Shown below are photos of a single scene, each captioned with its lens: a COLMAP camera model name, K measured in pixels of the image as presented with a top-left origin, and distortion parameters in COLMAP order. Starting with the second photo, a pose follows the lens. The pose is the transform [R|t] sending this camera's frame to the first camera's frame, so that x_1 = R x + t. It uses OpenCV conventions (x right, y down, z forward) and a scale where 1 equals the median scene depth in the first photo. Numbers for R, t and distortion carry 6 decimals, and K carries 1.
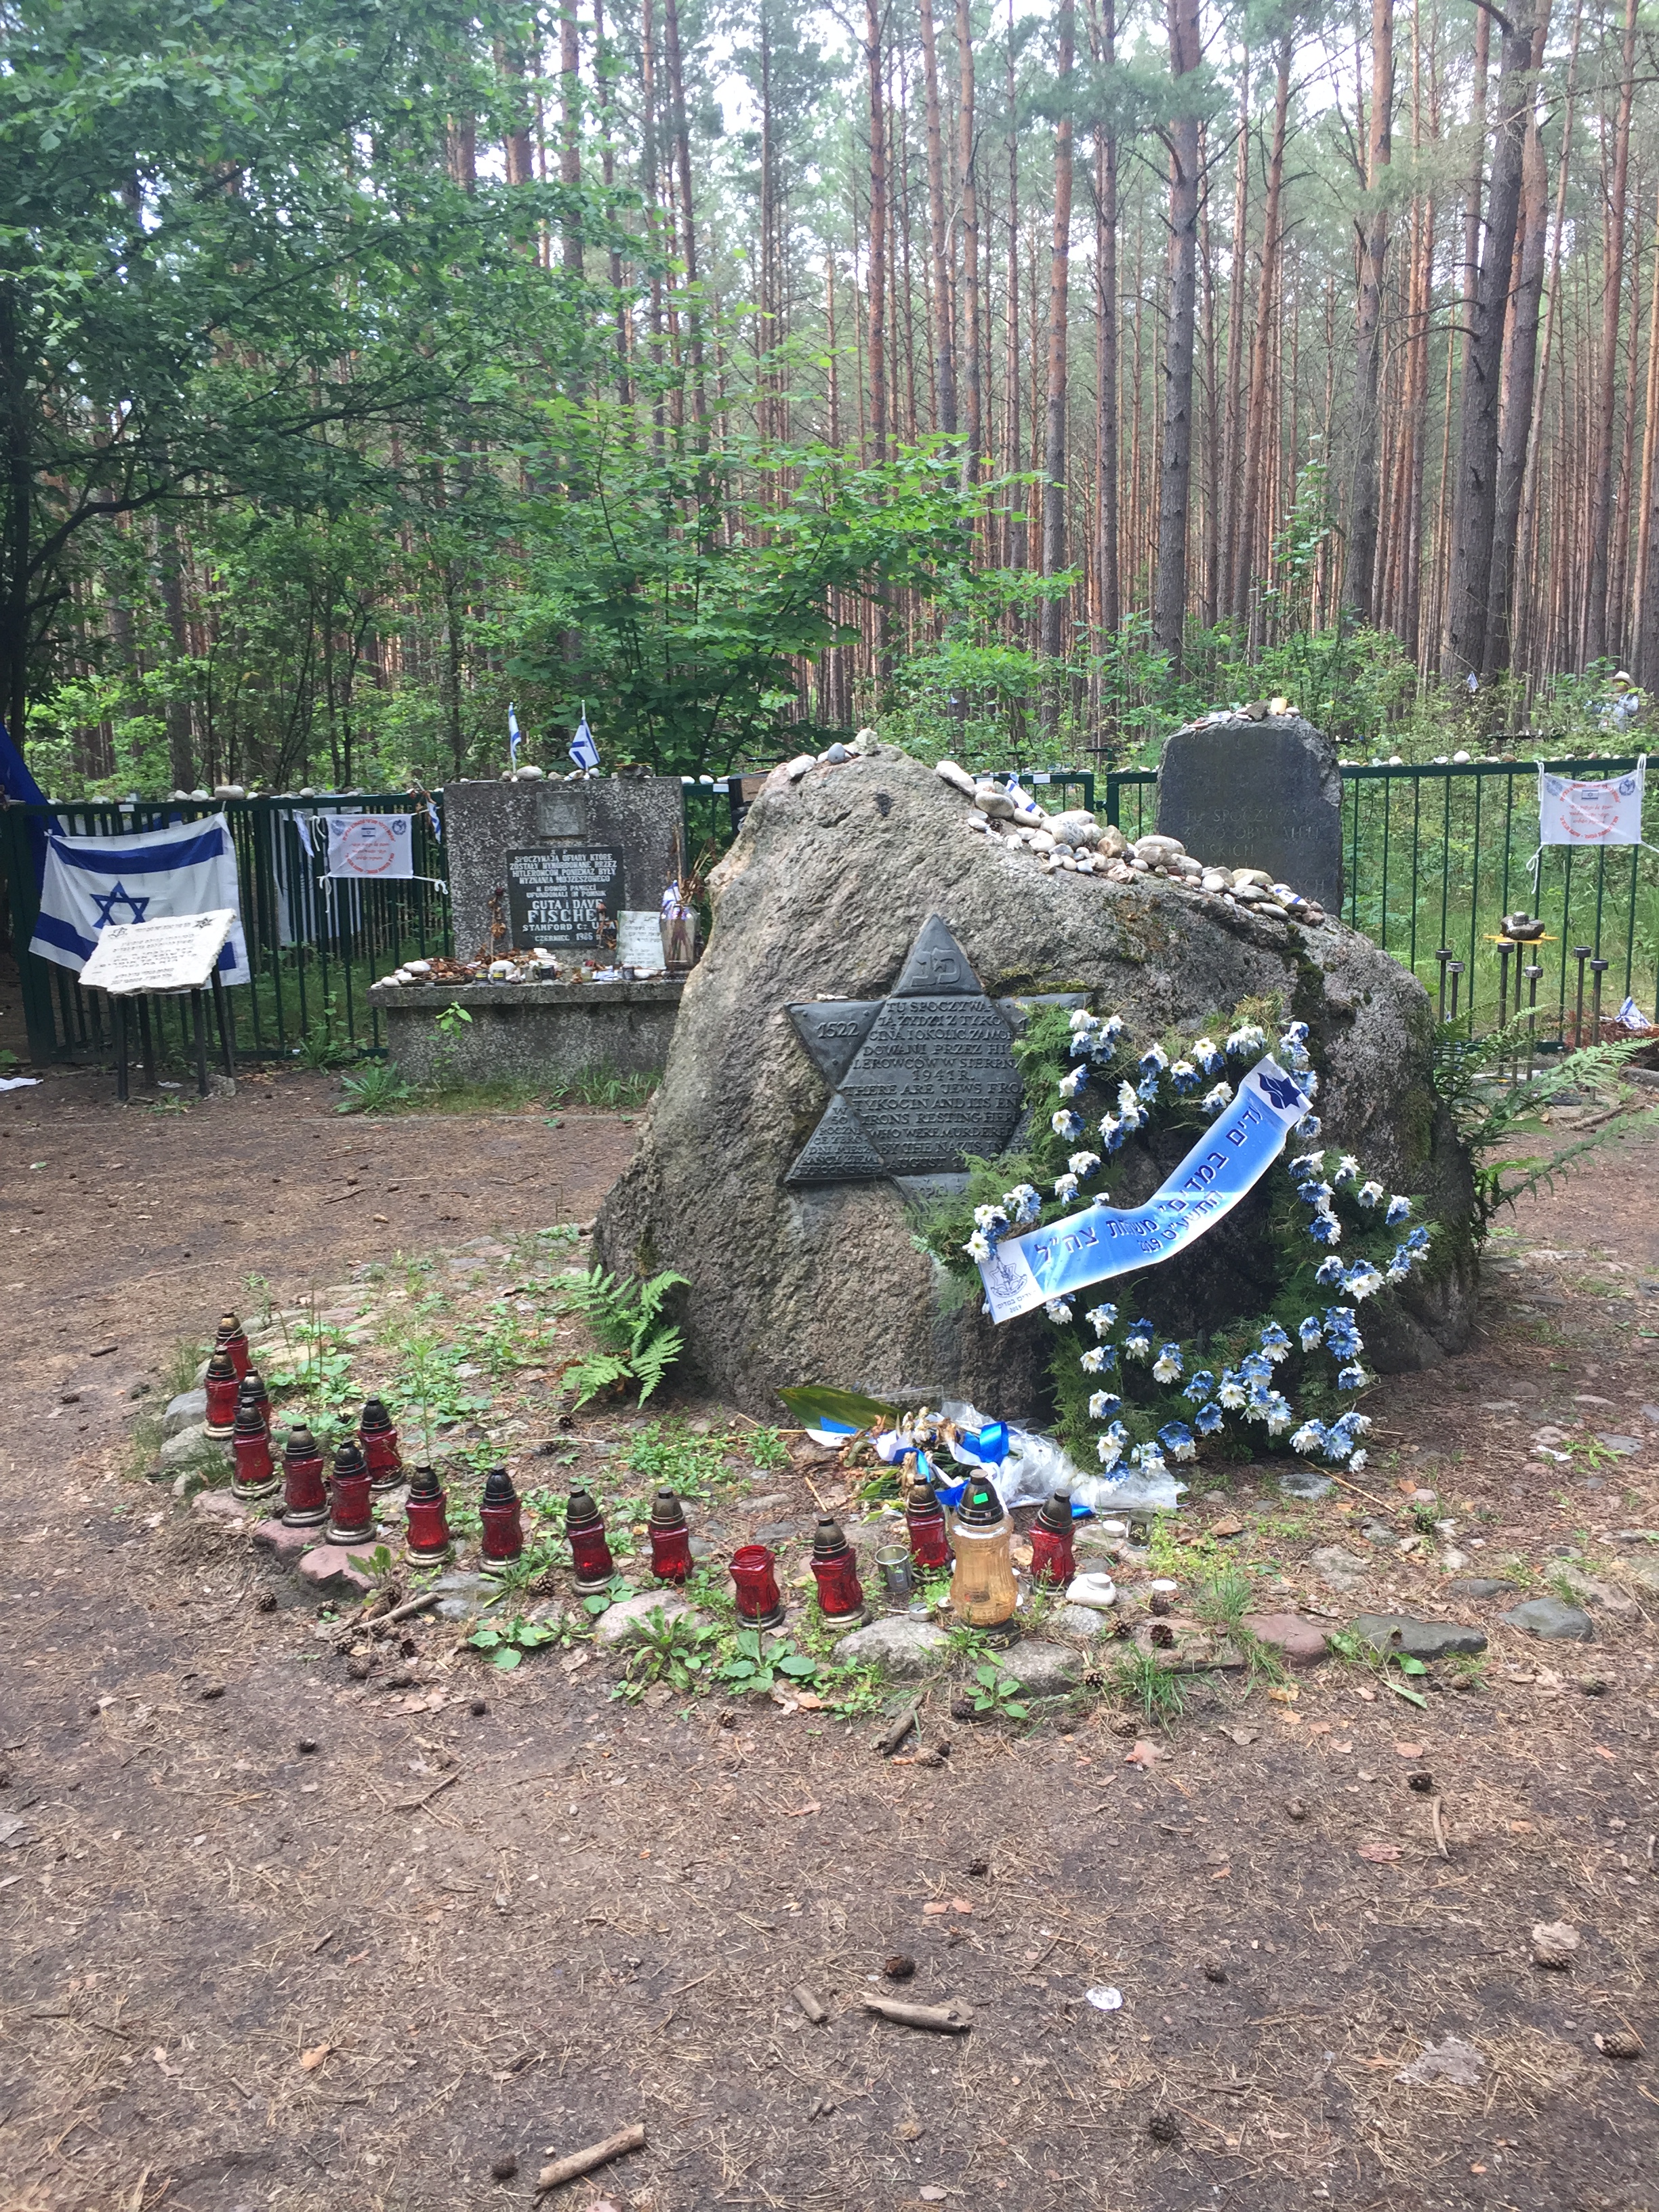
lens RADIAL K [[1887.8, 0, 829.5], [0, 1887.8, 1106.0], [0, 0, 1]] dist [0.075431, -0.108839]
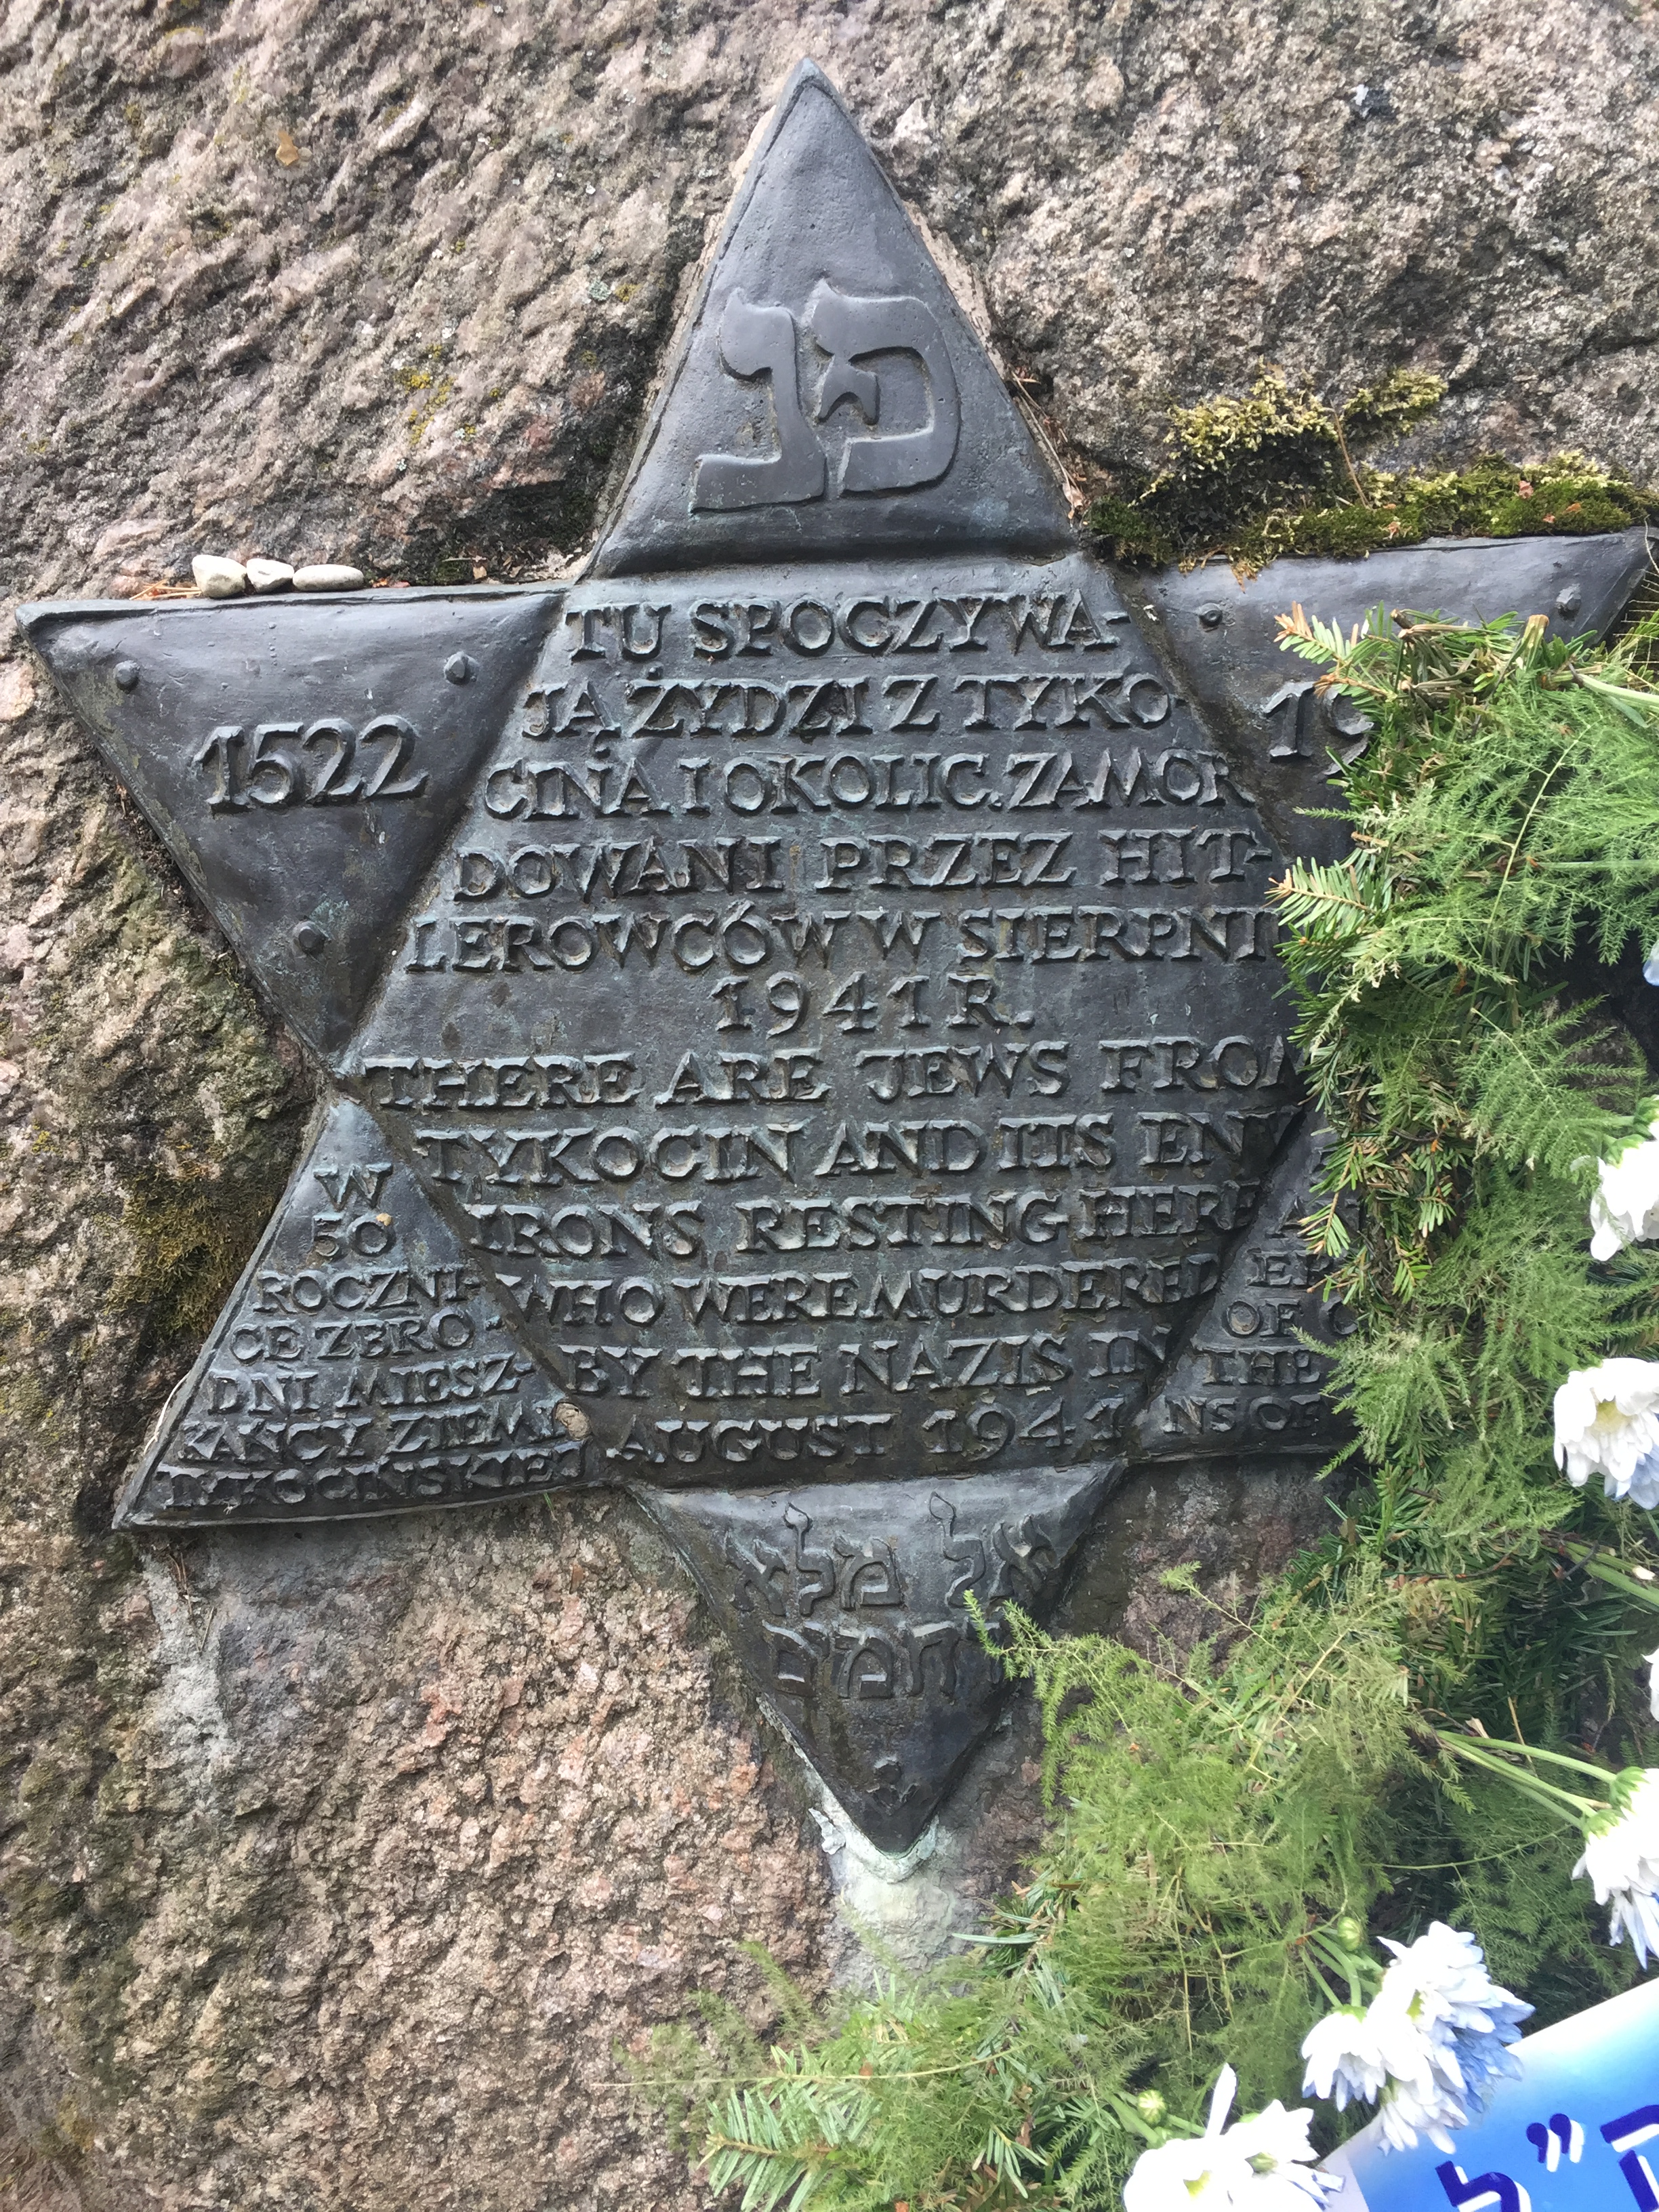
lens RADIAL K [[1887.8, 0, 829.5], [0, 1887.8, 1106.0], [0, 0, 1]] dist [0.075431, -0.108839]
pose [[0.997325, -0.037568, 0.062702, 0.042700], [0.014850, 0.944060, 0.329439, -0.069618], [-0.071571, -0.327627, 0.942092, 0.805081]]
